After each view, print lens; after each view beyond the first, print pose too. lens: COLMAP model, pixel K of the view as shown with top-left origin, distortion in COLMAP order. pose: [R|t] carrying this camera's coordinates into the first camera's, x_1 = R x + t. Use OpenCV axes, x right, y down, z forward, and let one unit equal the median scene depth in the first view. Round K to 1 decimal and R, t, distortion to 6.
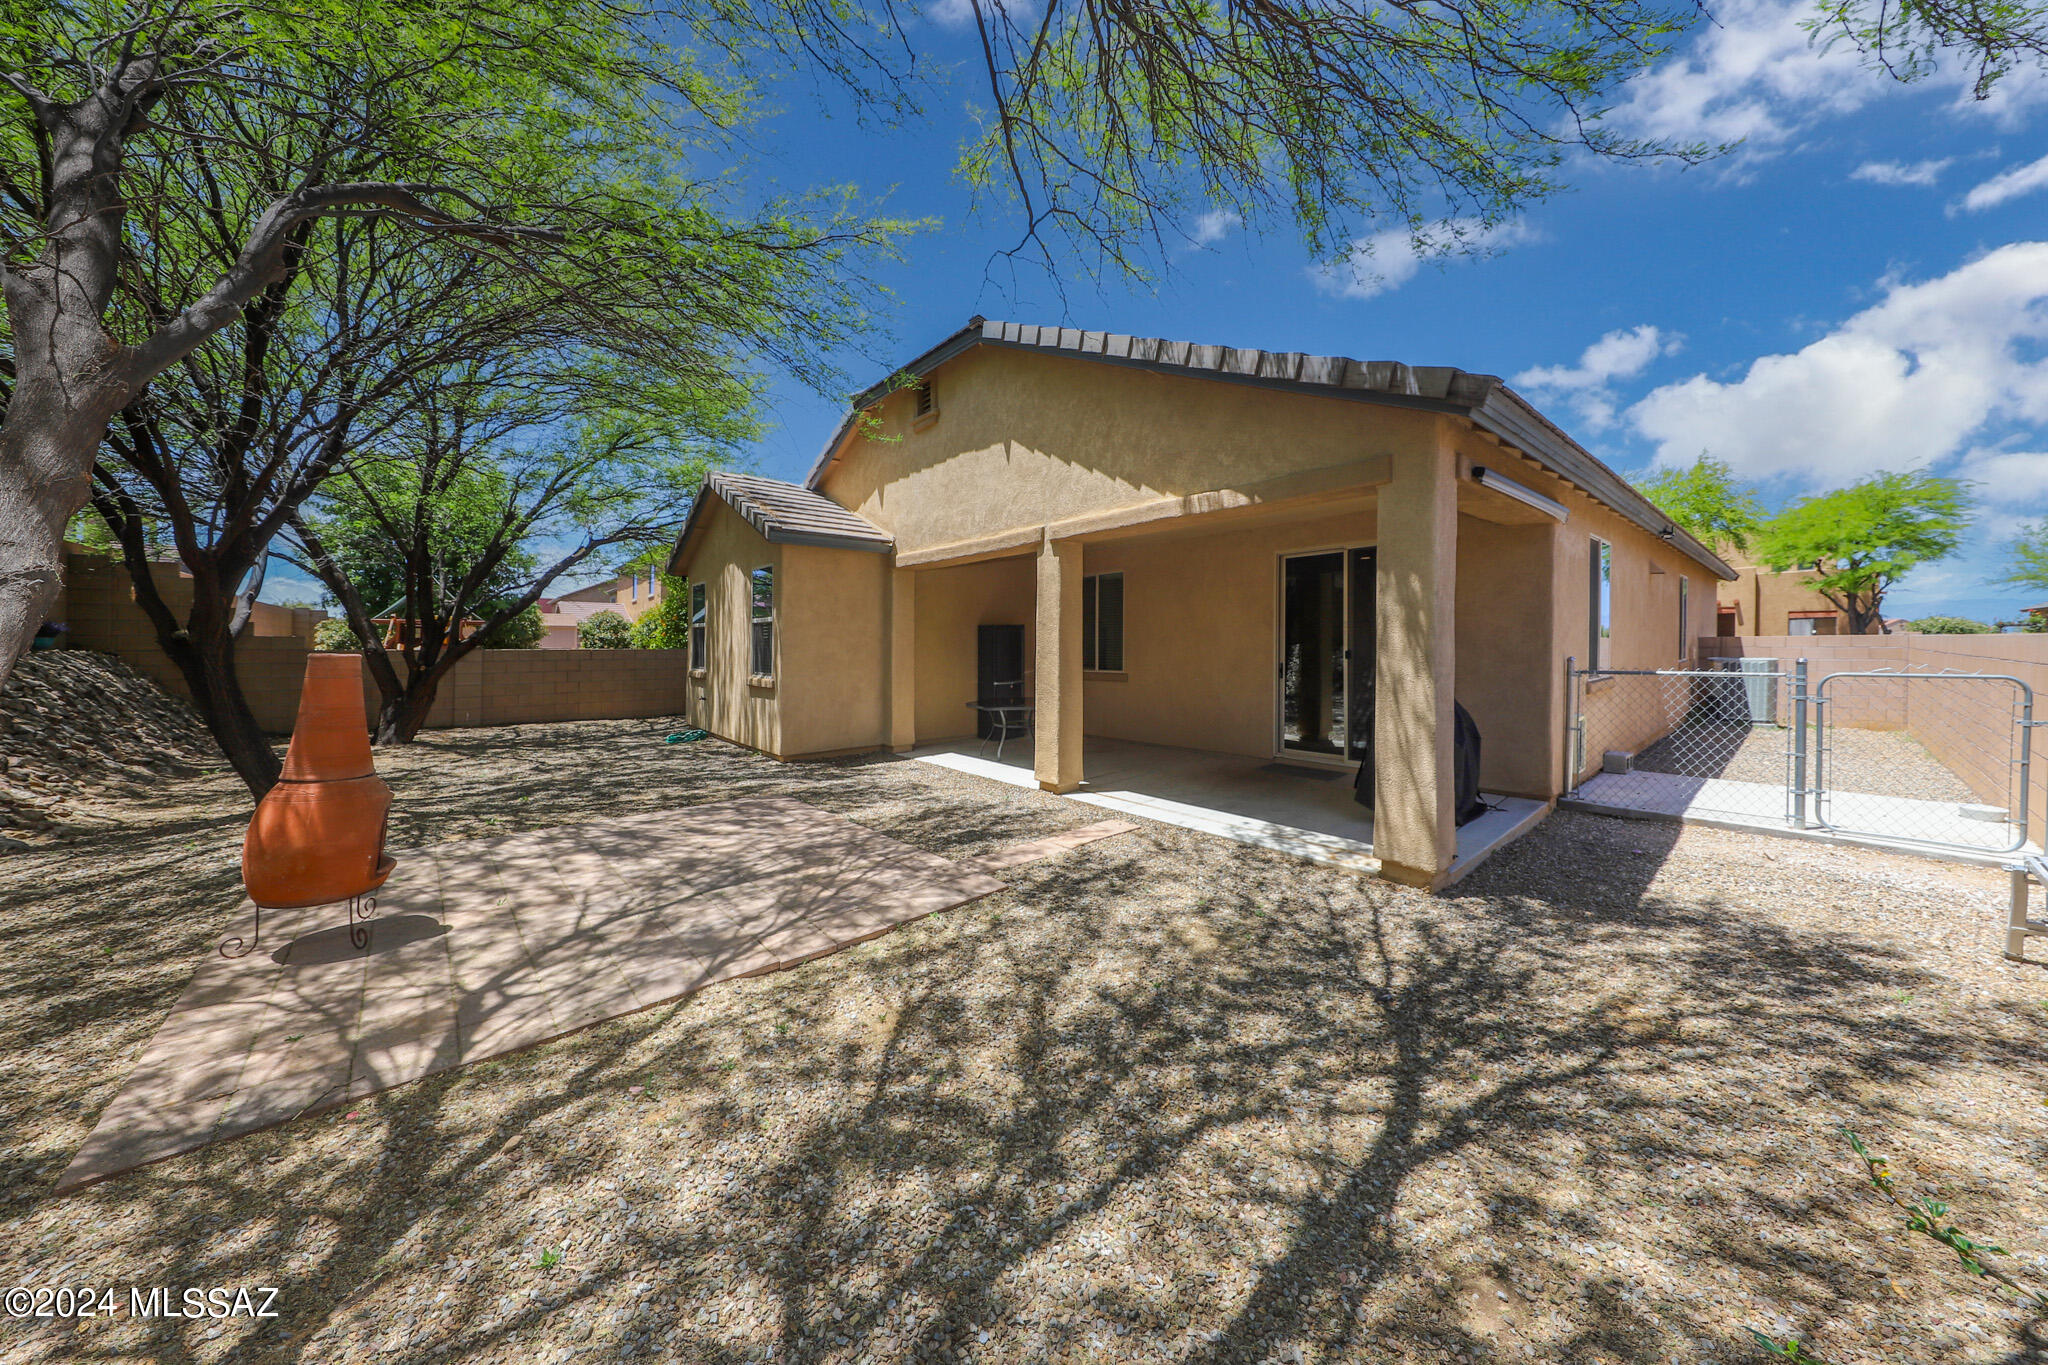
lens RADIAL K [[643.0, 0, 1002.2], [0, 643.0, 649.3], [0, 0, 1]] dist [-0.017191, -0.000331]
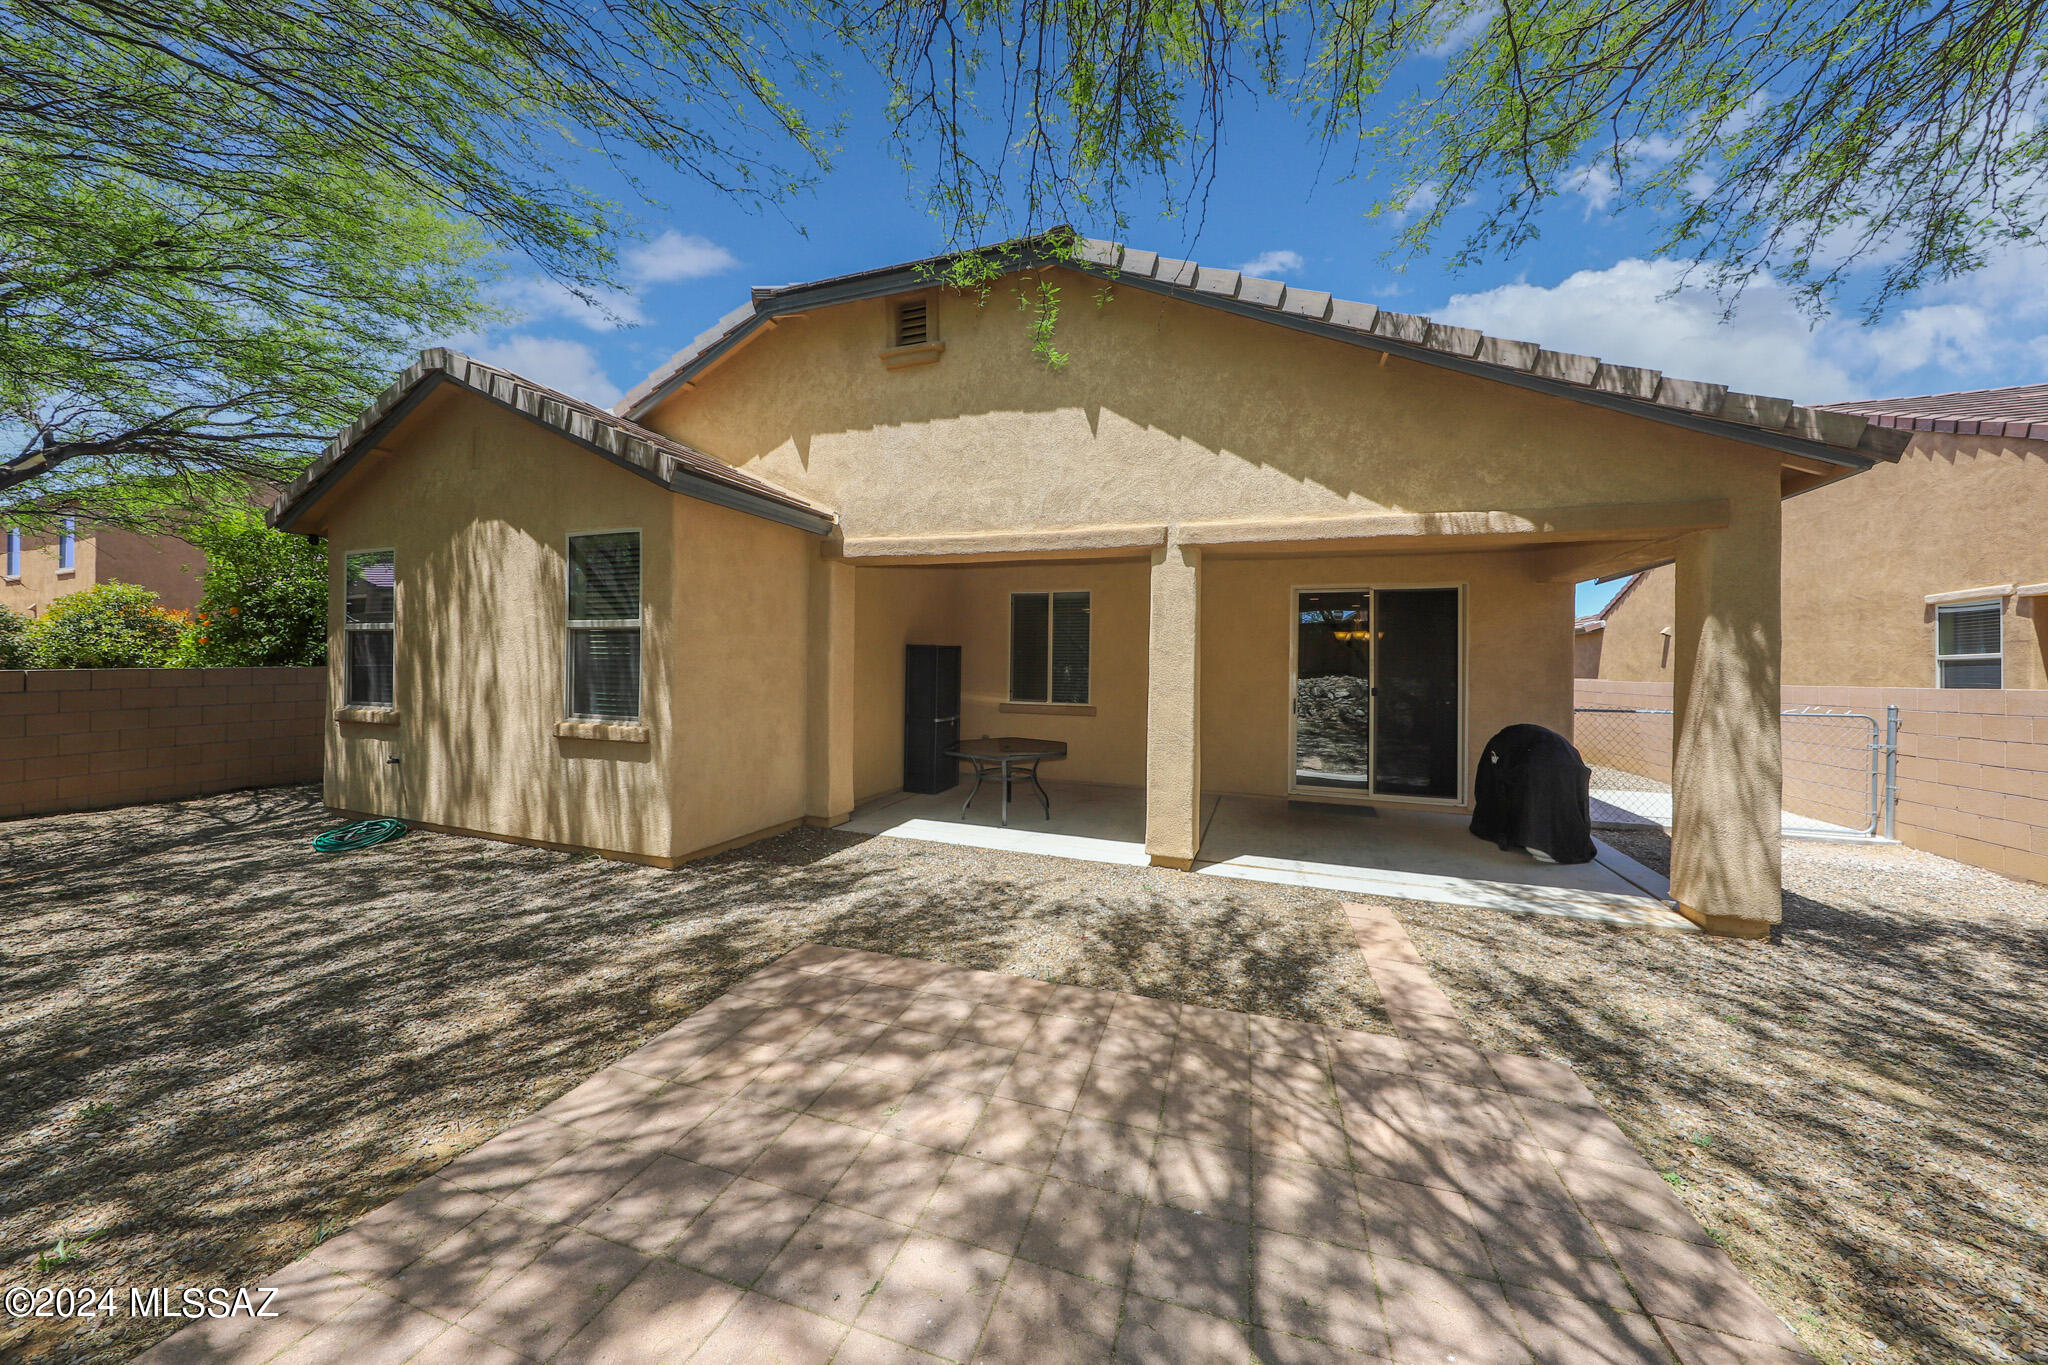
lens RADIAL K [[625.8, 0, 1020.6], [0, 625.8, 664.4], [0, 0, 1]] dist [-0.010273, -0.000369]
pose [[0.852336, 0.018268, 0.522675, -0.468648], [-0.016719, 0.999831, -0.007680, -0.015873], [-0.522727, -0.002193, 0.852497, 0.443057]]
